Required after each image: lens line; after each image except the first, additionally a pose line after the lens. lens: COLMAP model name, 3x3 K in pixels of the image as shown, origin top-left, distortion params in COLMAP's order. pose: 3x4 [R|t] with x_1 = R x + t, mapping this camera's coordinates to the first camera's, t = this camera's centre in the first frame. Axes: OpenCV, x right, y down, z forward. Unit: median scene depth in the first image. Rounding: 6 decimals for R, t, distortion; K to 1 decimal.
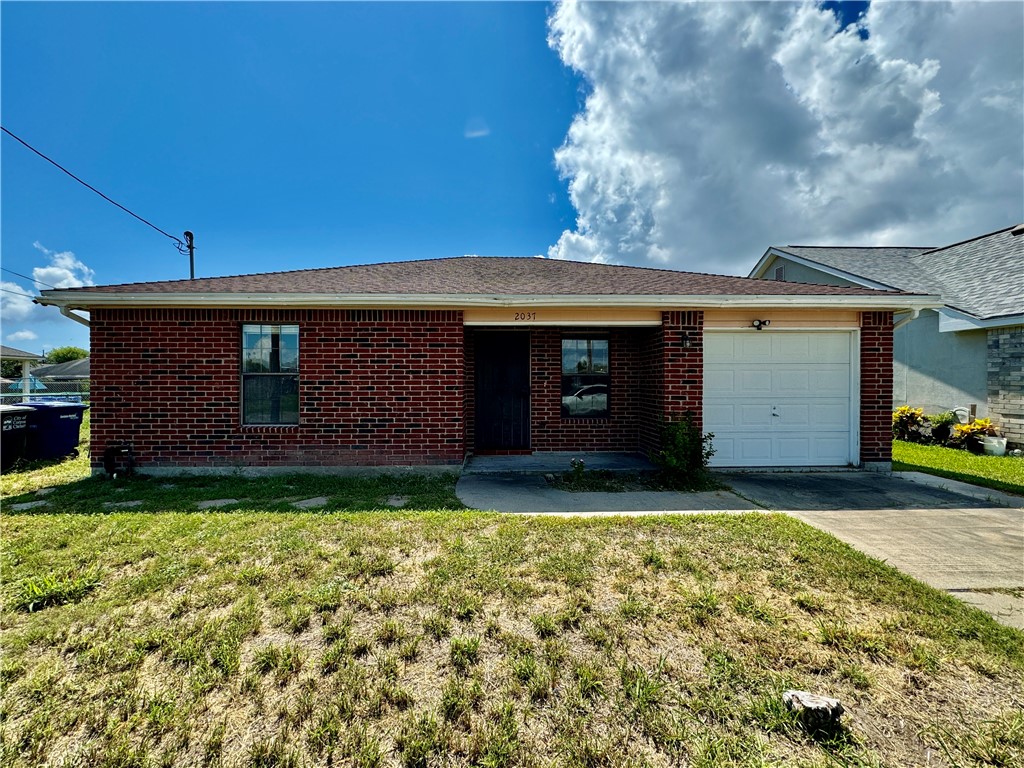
lens RADIAL K [[448.8, 0, 512.0], [0, 448.8, 384.0], [0, 0, 1]] dist [-0.000990, 0.000184]
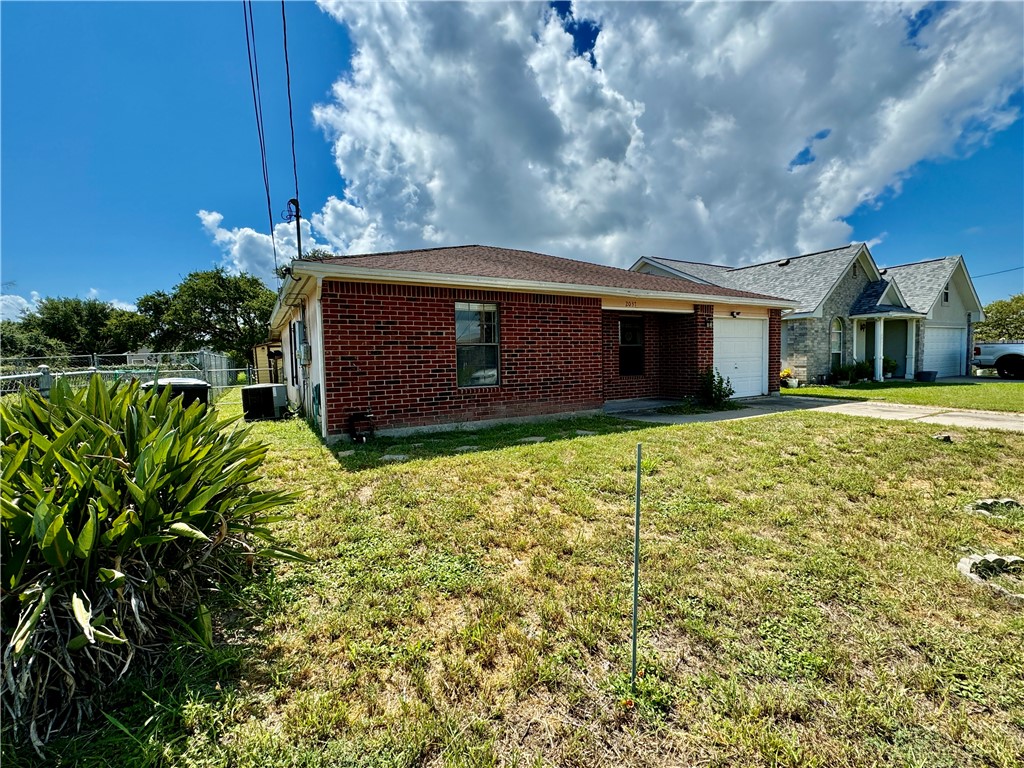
lens RADIAL K [[453.8, 0, 508.8], [0, 453.8, 378.2], [0, 0, 1]] dist [-0.002195, -0.000620]
pose [[0.879619, -0.038524, 0.474117, -1.048448], [0.024126, 0.999045, 0.036417, 0.026457], [-0.475068, -0.020595, 0.879708, -0.109926]]
